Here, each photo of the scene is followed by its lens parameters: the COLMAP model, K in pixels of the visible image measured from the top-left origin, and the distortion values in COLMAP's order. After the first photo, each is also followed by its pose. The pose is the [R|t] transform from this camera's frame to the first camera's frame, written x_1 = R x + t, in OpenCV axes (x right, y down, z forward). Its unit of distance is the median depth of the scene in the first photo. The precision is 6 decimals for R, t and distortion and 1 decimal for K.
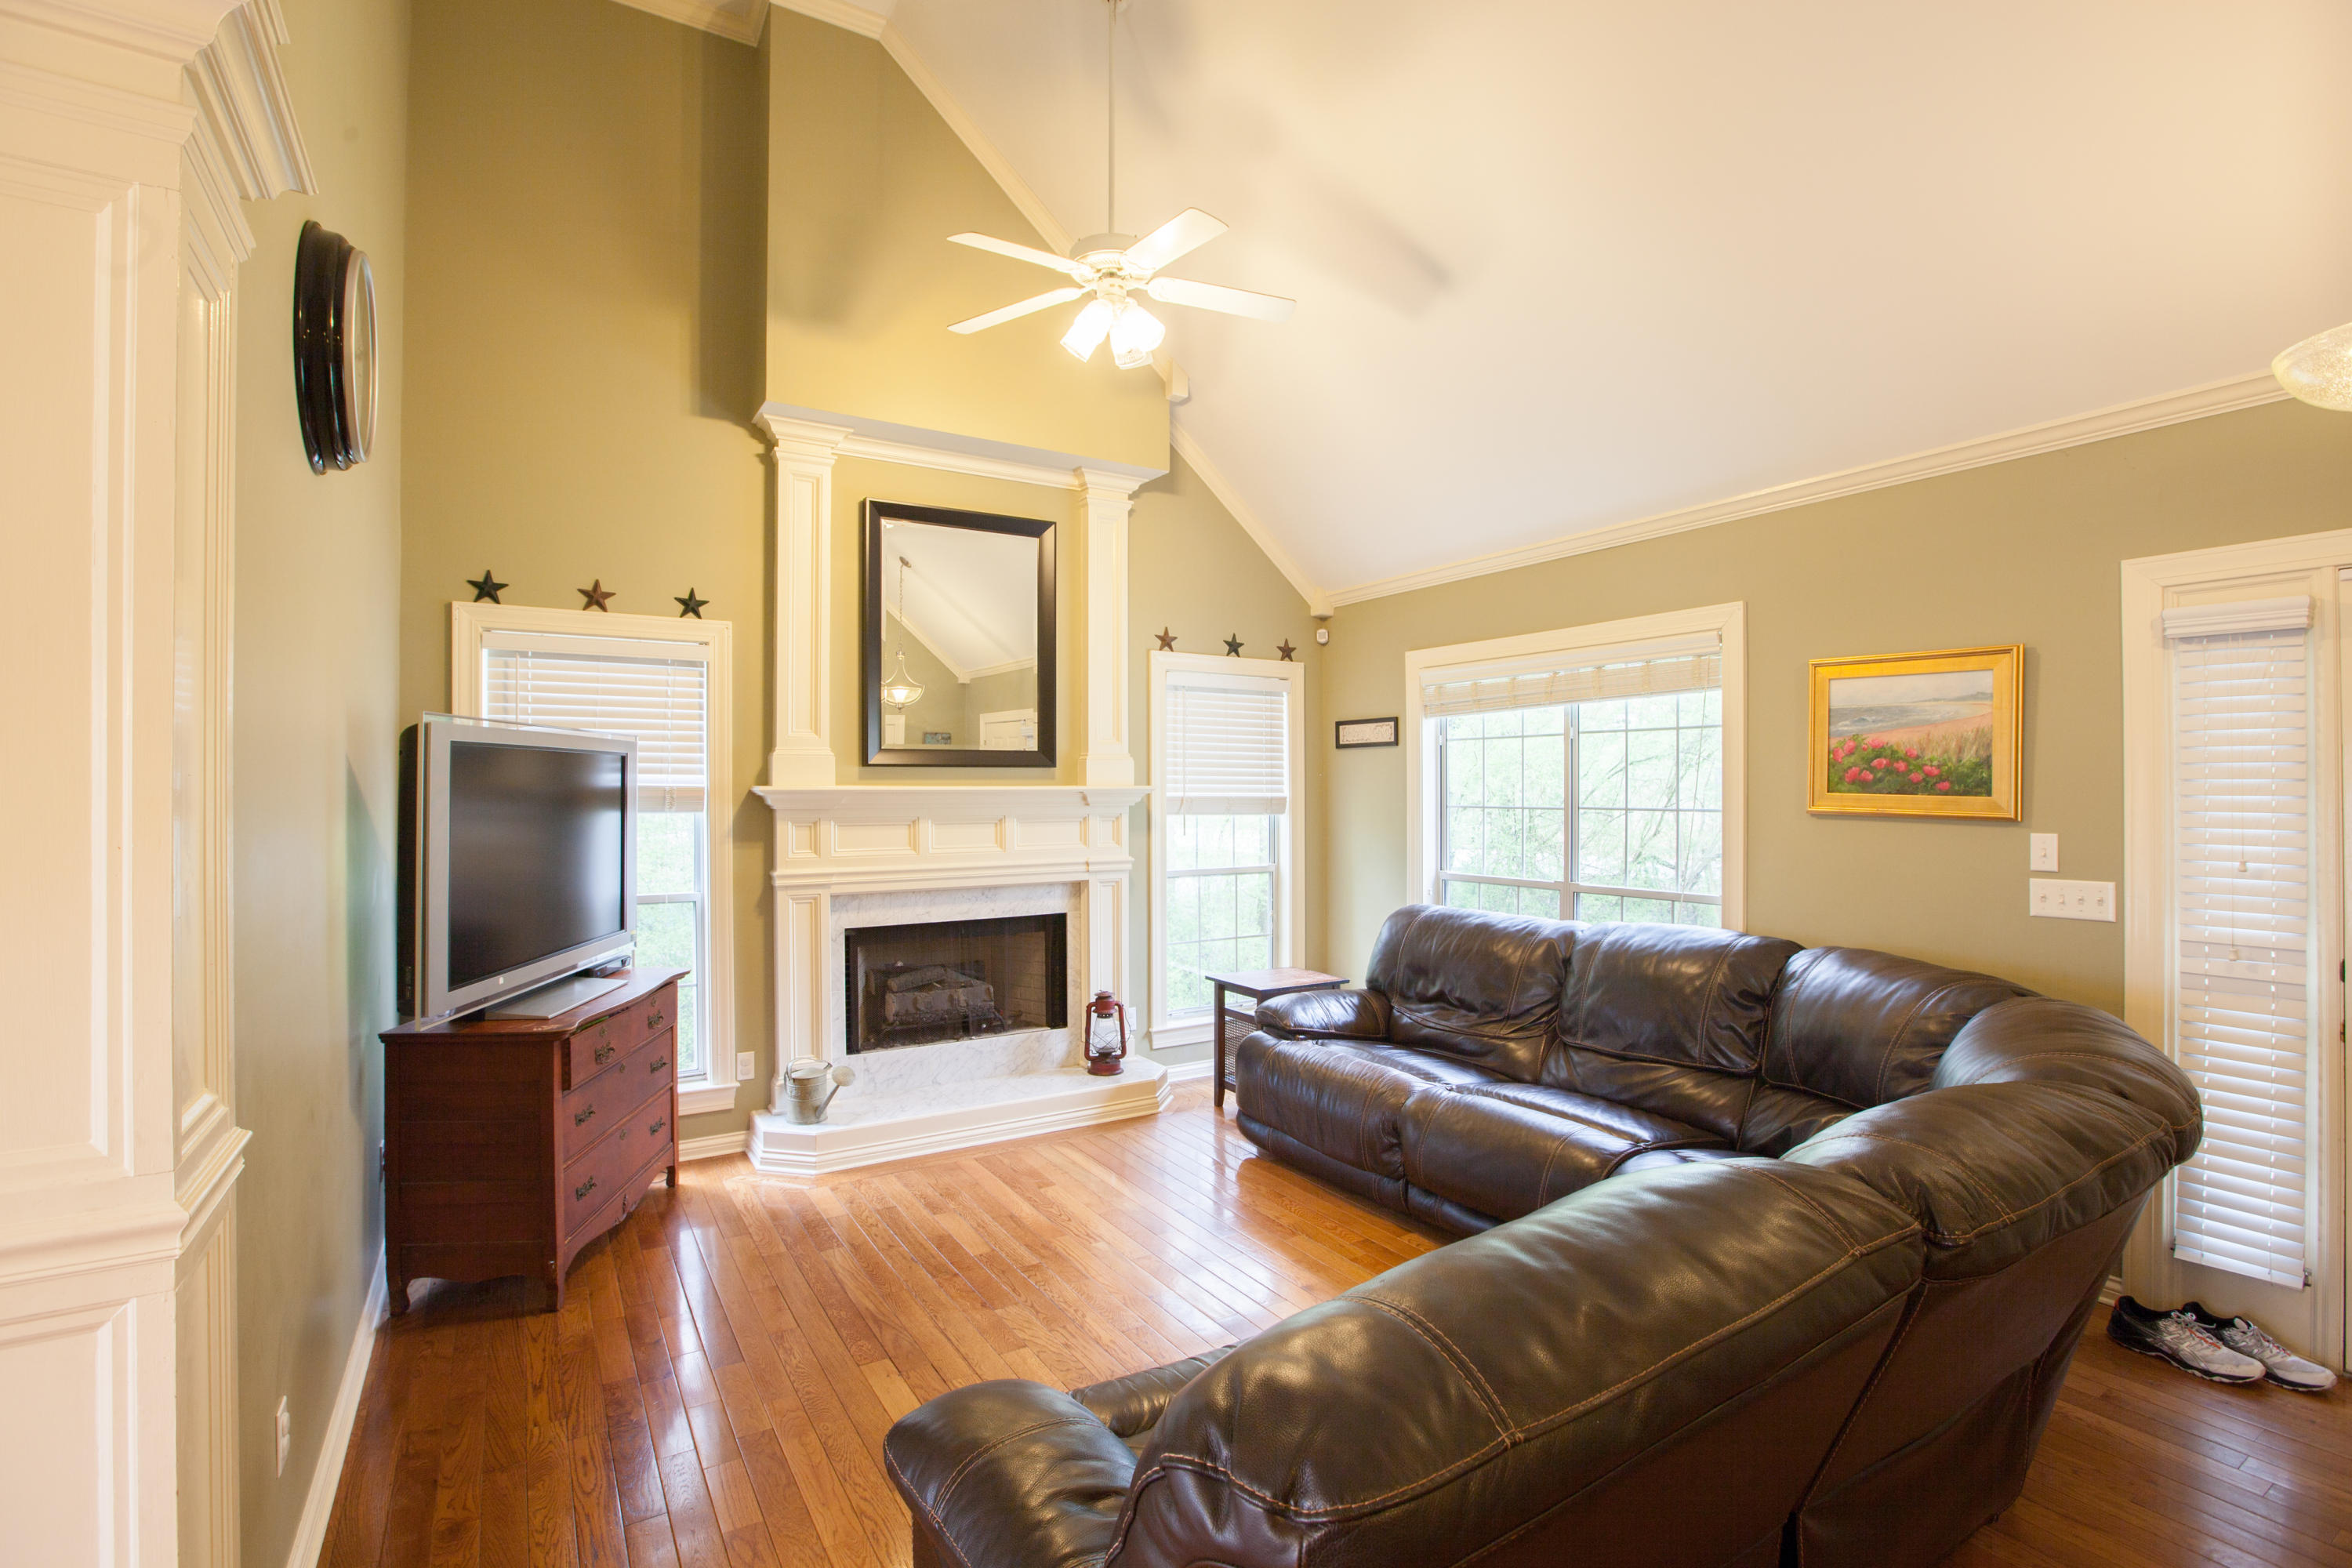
lens RADIAL K [[1061.2, 0, 1176.0], [0, 1061.2, 784.0], [0, 0, 1]] dist [-0.043032, 0.011387]
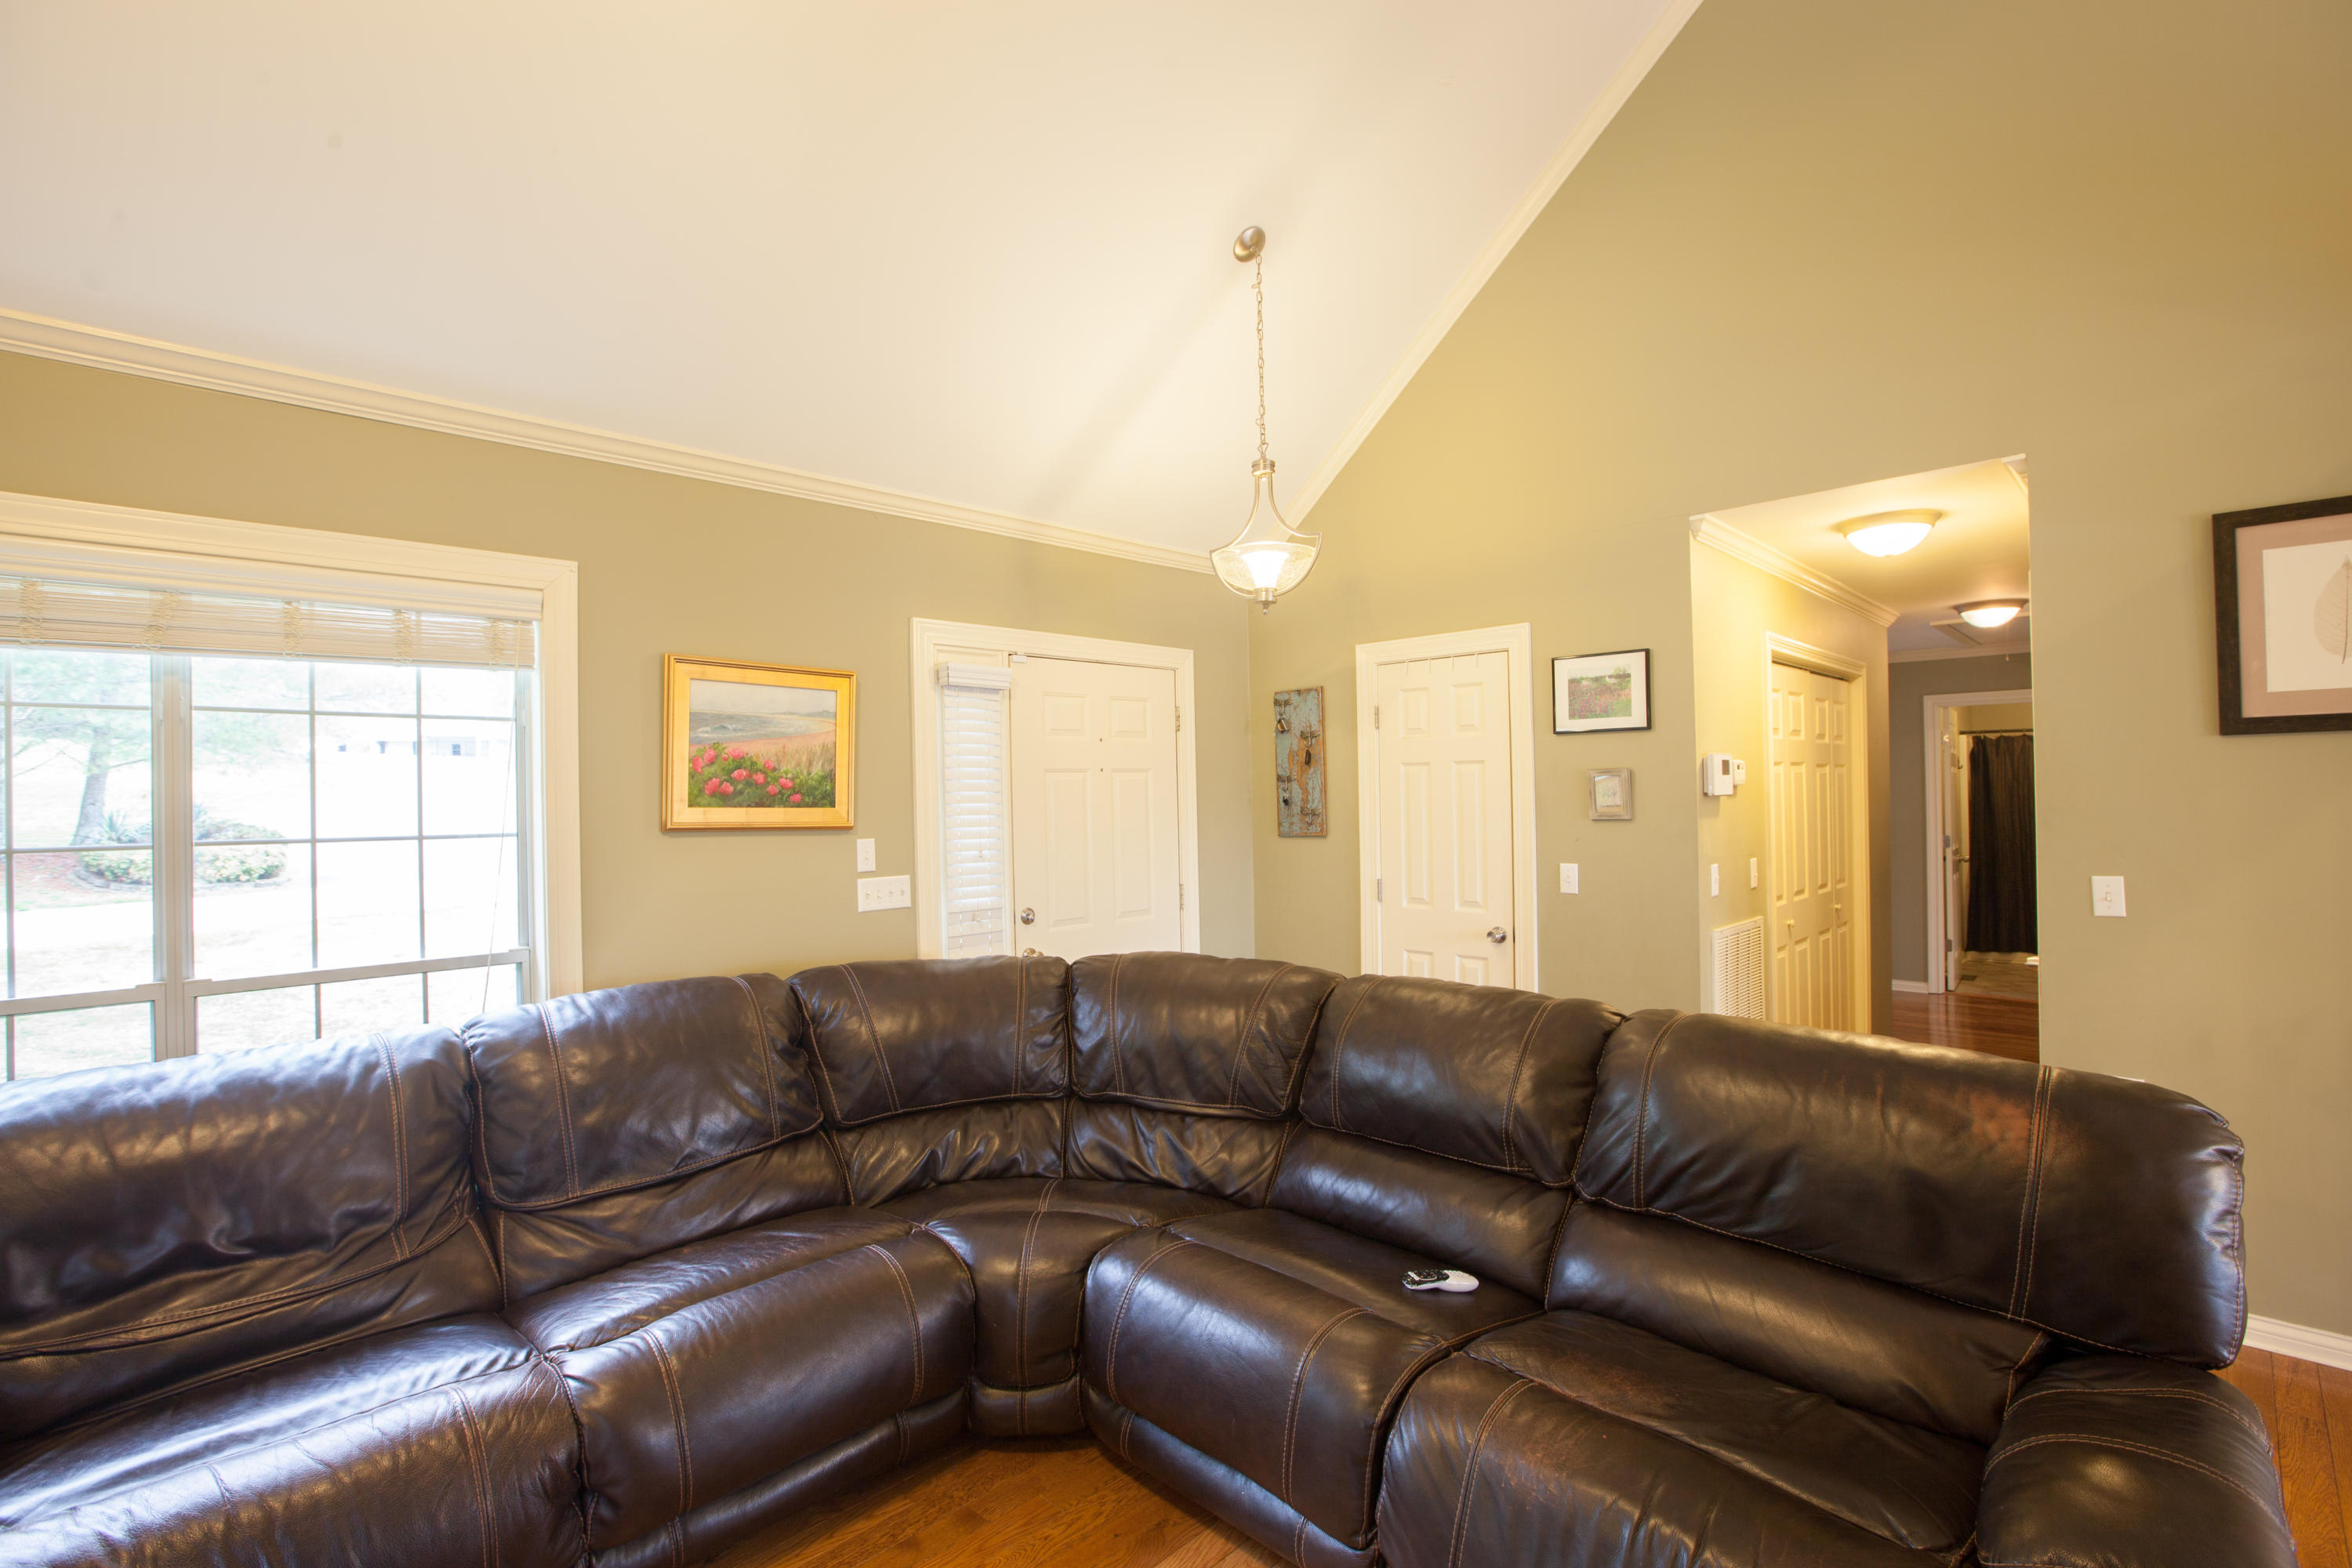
lens RADIAL K [[1061.2, 0, 1176.0], [0, 1061.2, 784.0], [0, 0, 1]] dist [-0.043032, 0.011387]
pose [[-0.206522, 0.008871, 0.978402, -0.352781], [0.005637, 0.999953, -0.007877, -0.001841], [-0.978426, 0.003888, -0.206562, 0.843205]]
